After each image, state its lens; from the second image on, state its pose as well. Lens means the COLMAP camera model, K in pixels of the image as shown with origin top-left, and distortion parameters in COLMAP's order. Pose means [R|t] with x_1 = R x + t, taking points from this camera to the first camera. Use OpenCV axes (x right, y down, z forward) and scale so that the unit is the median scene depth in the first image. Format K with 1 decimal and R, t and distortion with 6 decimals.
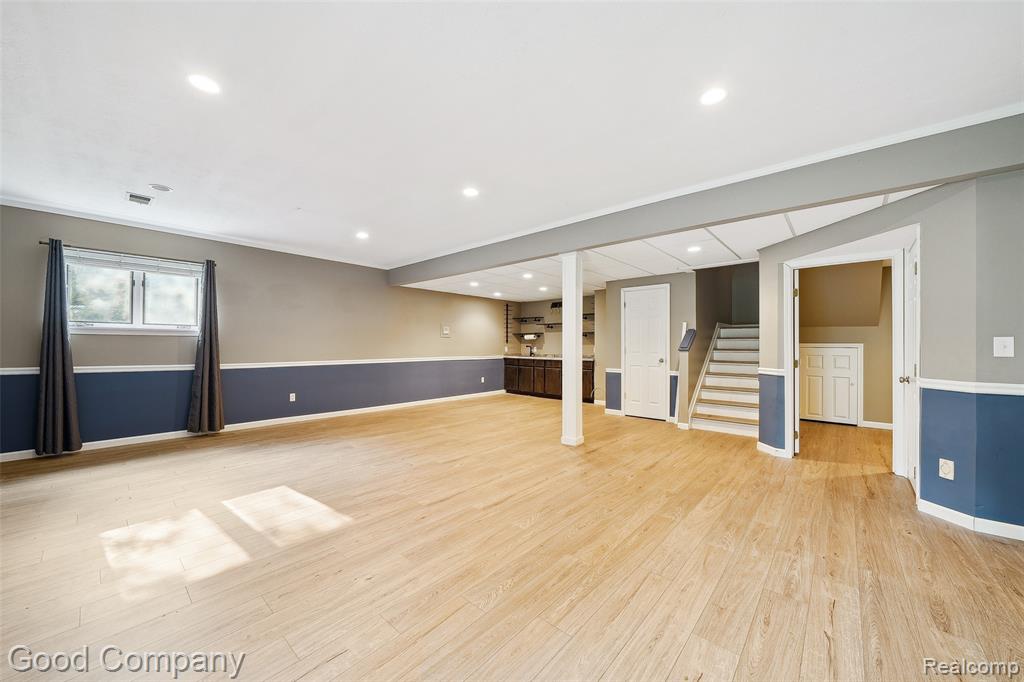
lens RADIAL K [[375.3, 0, 516.0], [0, 375.3, 344.0], [0, 0, 1]] dist [-0.002526, -0.000493]
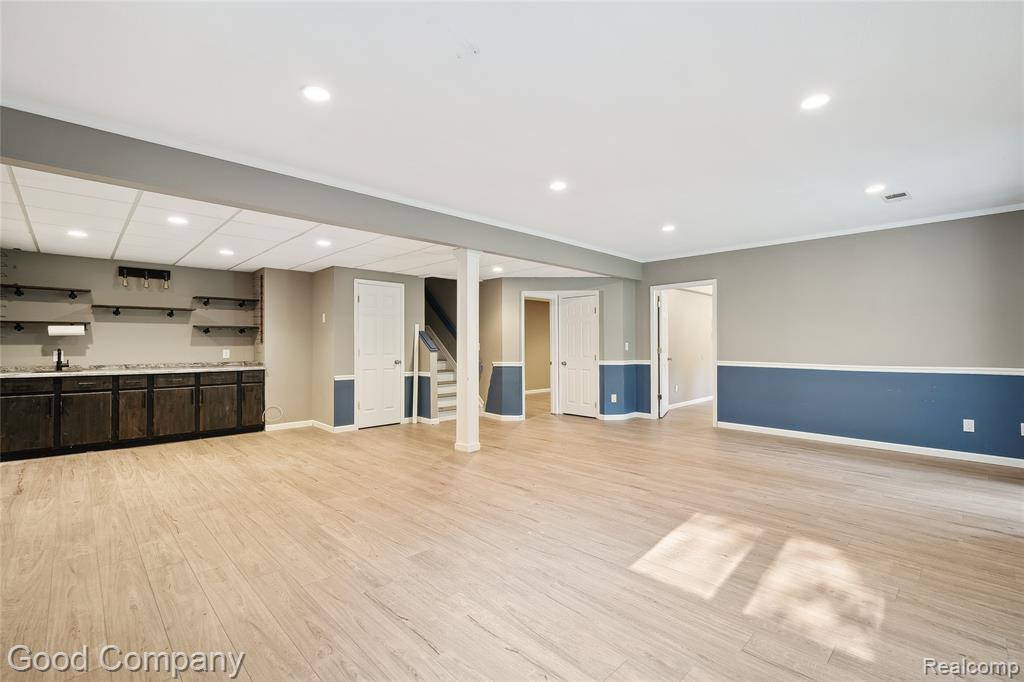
lens RADIAL K [[452.9, 0, 515.2], [0, 452.9, 338.9], [0, 0, 1]] dist [-0.000865, 0.000806]
pose [[0.073279, 0.012302, 0.997236, -1.132274], [-0.001406, 0.999924, -0.012232, -0.002985], [-0.997310, -0.000506, 0.073291, 0.914388]]
